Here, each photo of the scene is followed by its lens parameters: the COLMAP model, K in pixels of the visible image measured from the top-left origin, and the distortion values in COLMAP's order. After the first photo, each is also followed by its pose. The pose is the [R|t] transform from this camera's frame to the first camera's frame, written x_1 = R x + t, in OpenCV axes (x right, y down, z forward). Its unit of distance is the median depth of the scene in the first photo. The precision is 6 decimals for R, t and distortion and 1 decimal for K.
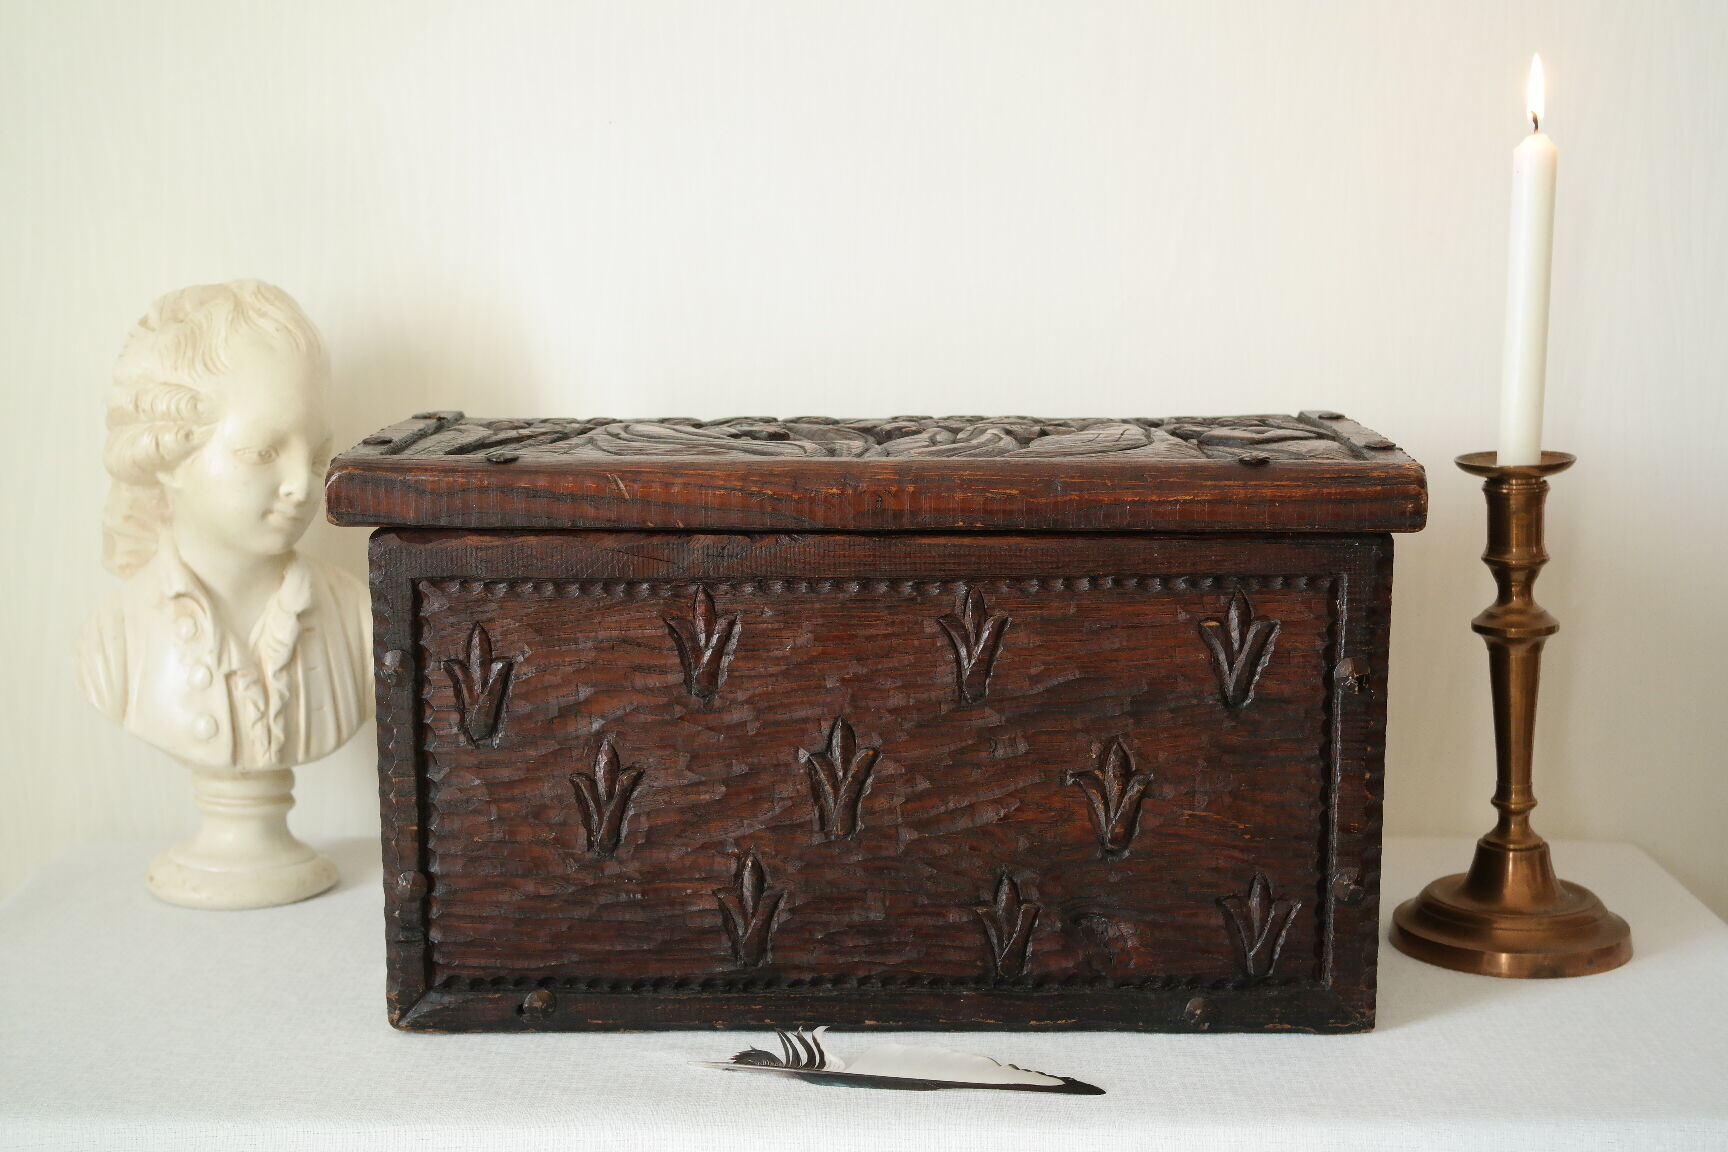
lens RADIAL K [[2566.9, 0, 867.5], [0, 2566.9, 556.1], [0, 0, 1]] dist [-0.018981, -0.018809]
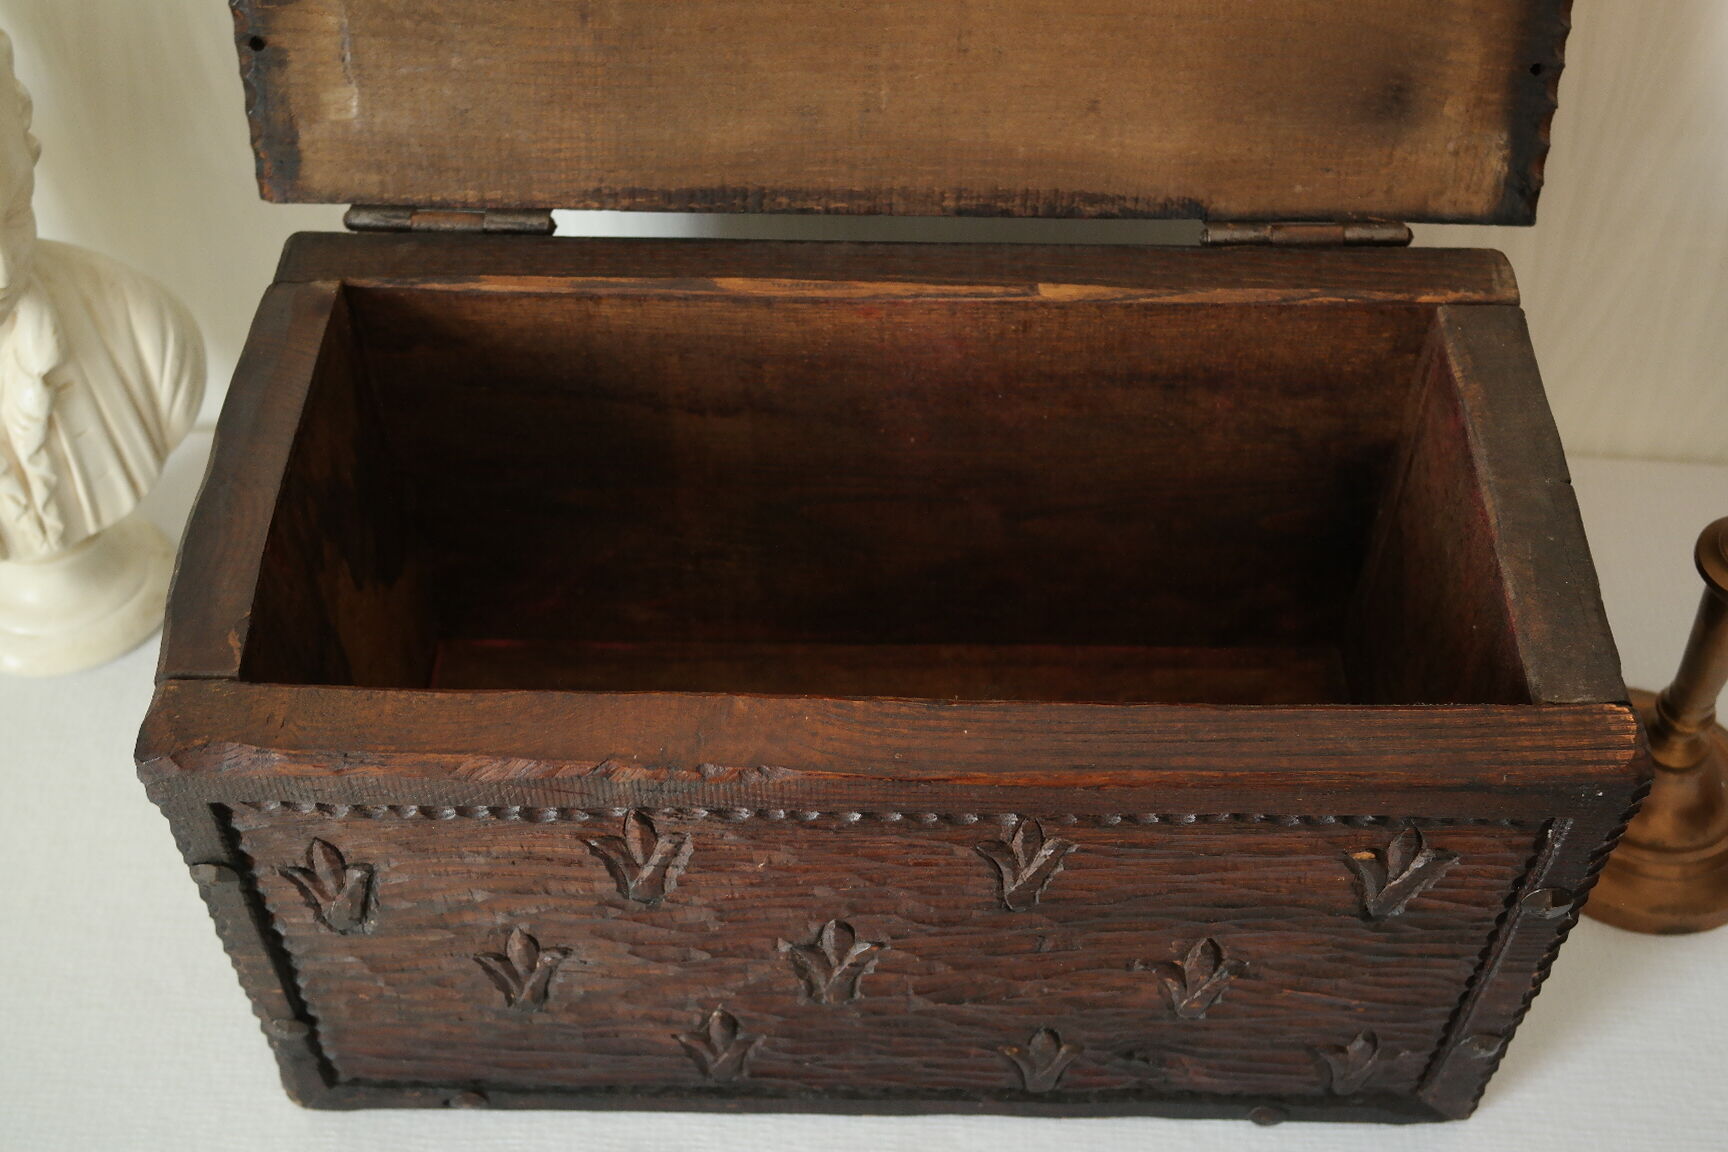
lens RADIAL K [[2082.9, 0, 864.0], [0, 2082.9, 576.0], [0, 0, 1]] dist [-0.020246, 0.058642]
pose [[0.999946, 0.008404, 0.006082, -0.006581], [-0.010333, 0.755347, 0.655244, -0.404180], [0.000912, -0.655272, 0.755393, 0.621451]]
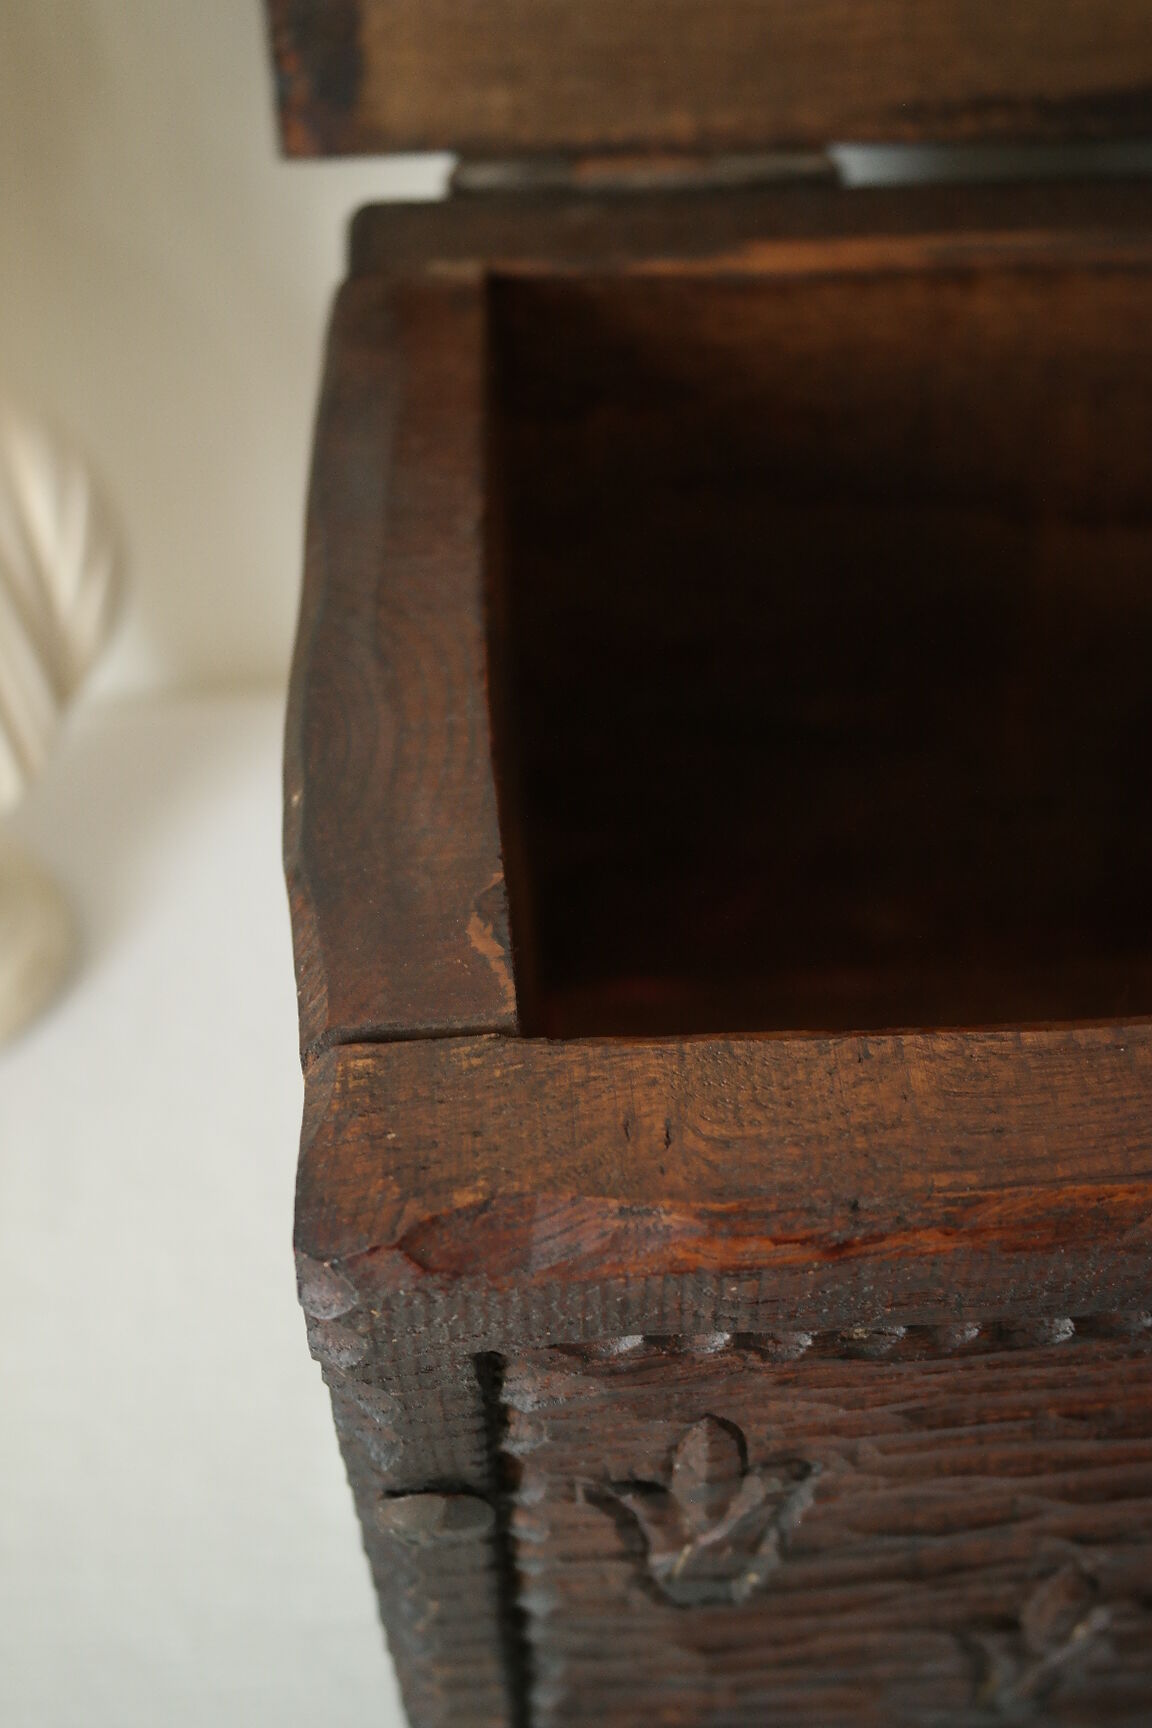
lens RADIAL K [[2023.2, 0, 576.0], [0, 2023.2, 864.0], [0, 0, 1]] dist [-0.016925, -0.008766]
pose [[0.997818, -0.055324, 0.036023, -0.172103], [0.021790, 0.791069, 0.611338, -0.161472], [-0.062318, -0.609220, 0.790549, 0.864986]]
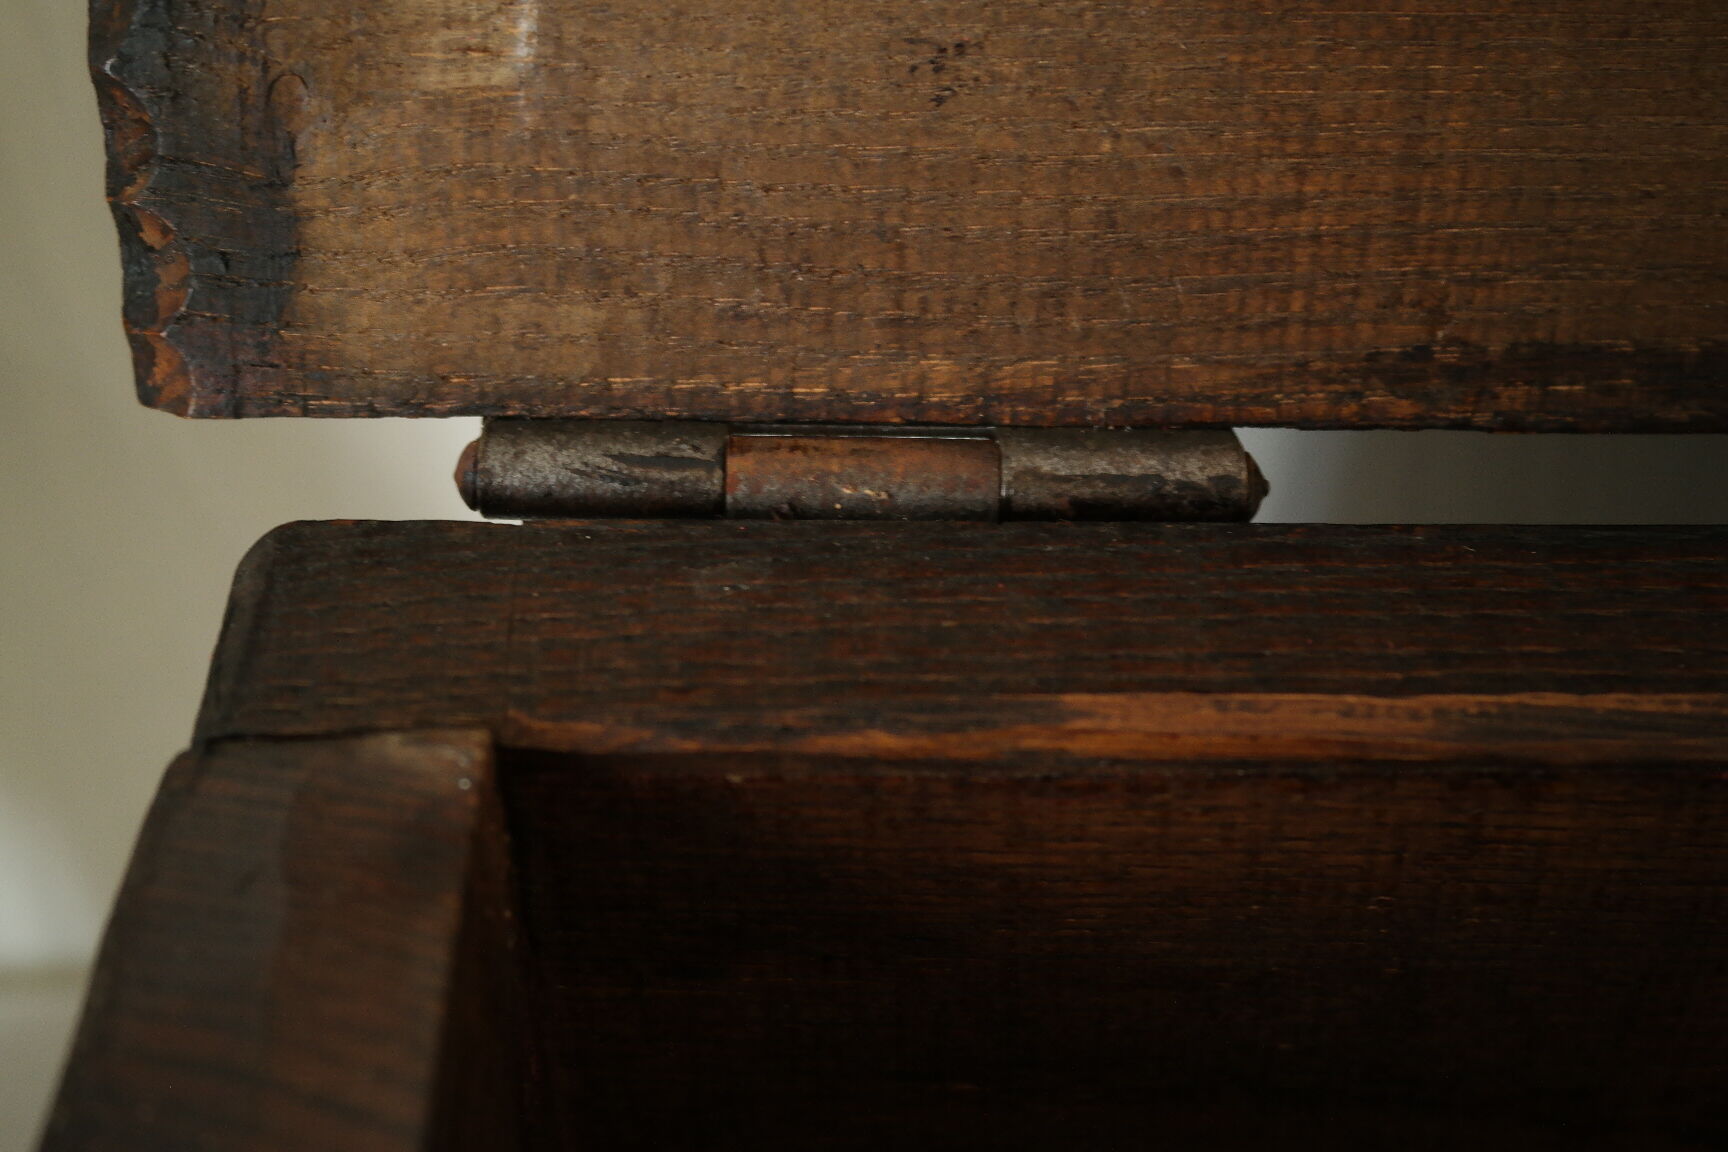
lens RADIAL K [[2293.6, 0, 864.0], [0, 2293.6, 576.0], [0, 0, 1]] dist [-0.014977, 0.004451]
pose [[0.998759, -0.006677, 0.049354, -0.150552], [-0.021697, 0.833653, 0.551862, -0.143363], [-0.044829, -0.552248, 0.832474, 1.046934]]
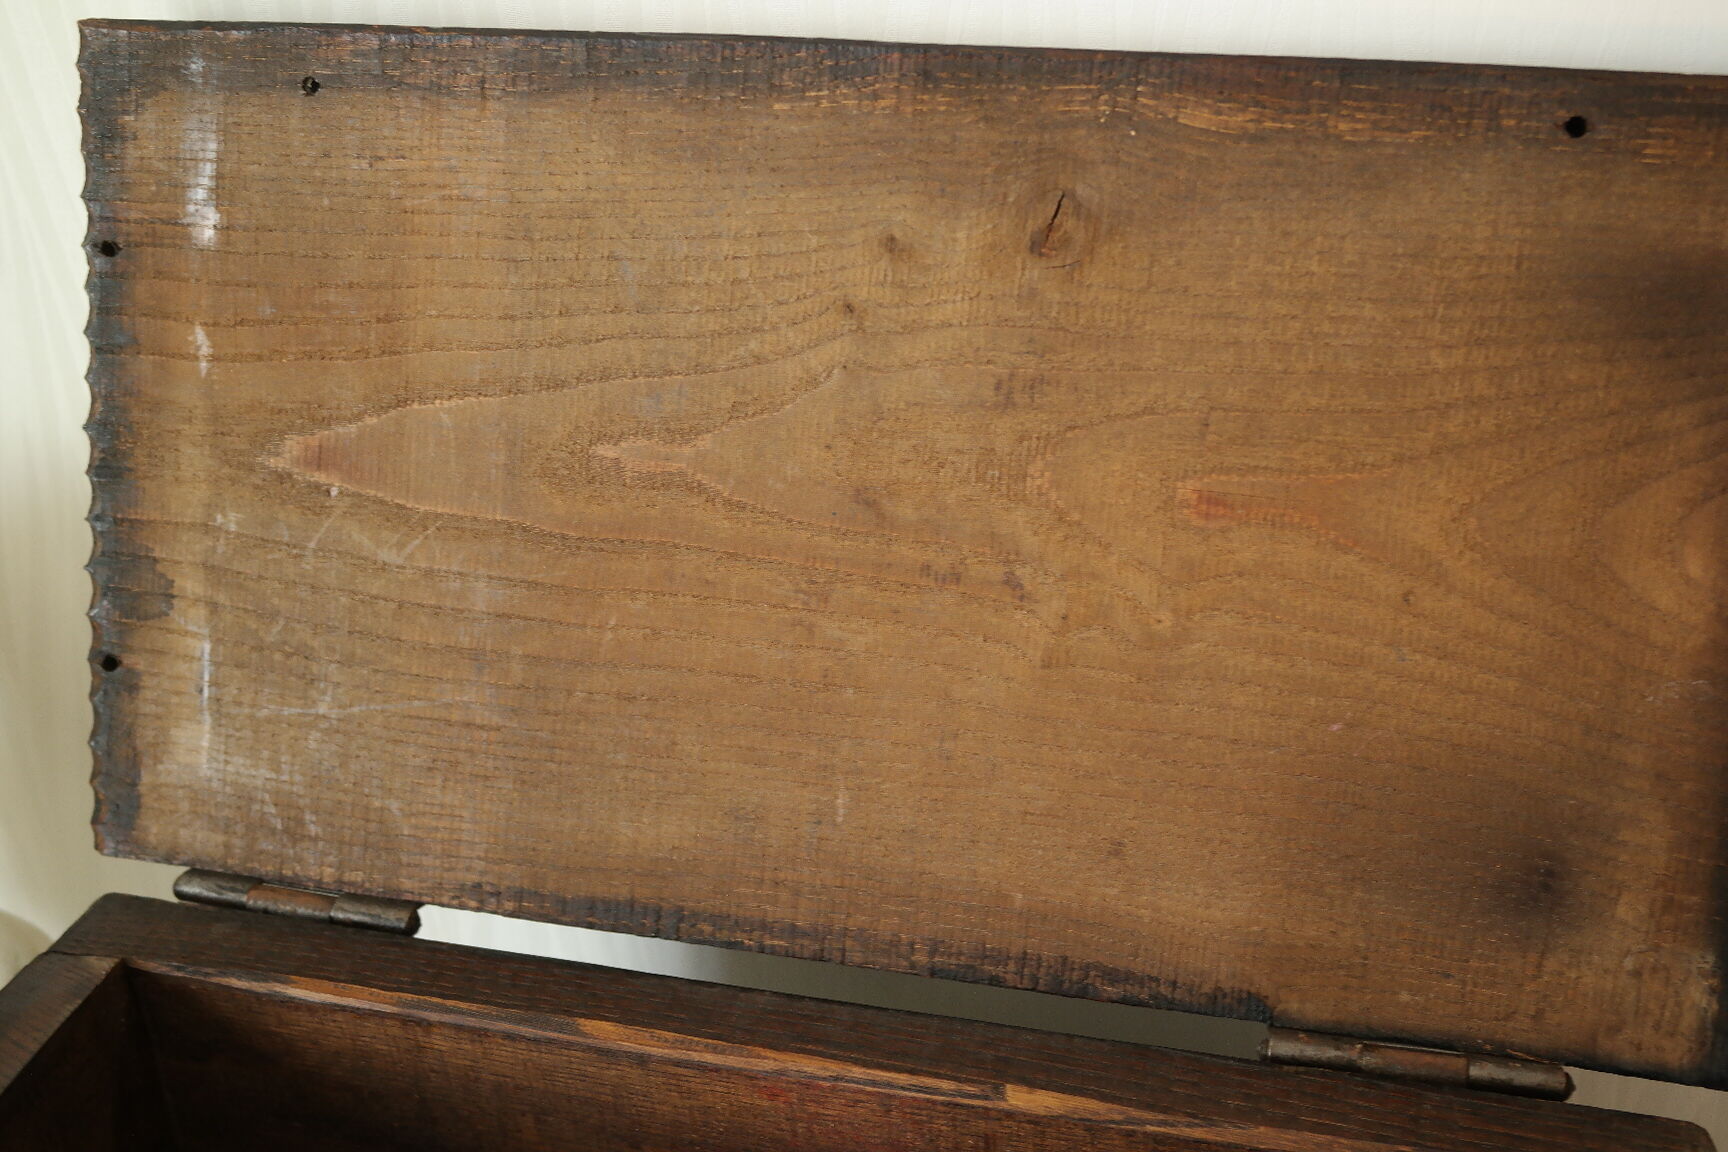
lens RADIAL K [[2082.9, 0, 864.0], [0, 2082.9, 576.0], [0, 0, 1]] dist [-0.020246, 0.058642]
pose [[0.973549, 0.093186, -0.208611, 0.109321], [-0.012758, 0.933793, 0.357585, -0.315692], [0.228121, -0.345466, 0.910283, 0.787899]]
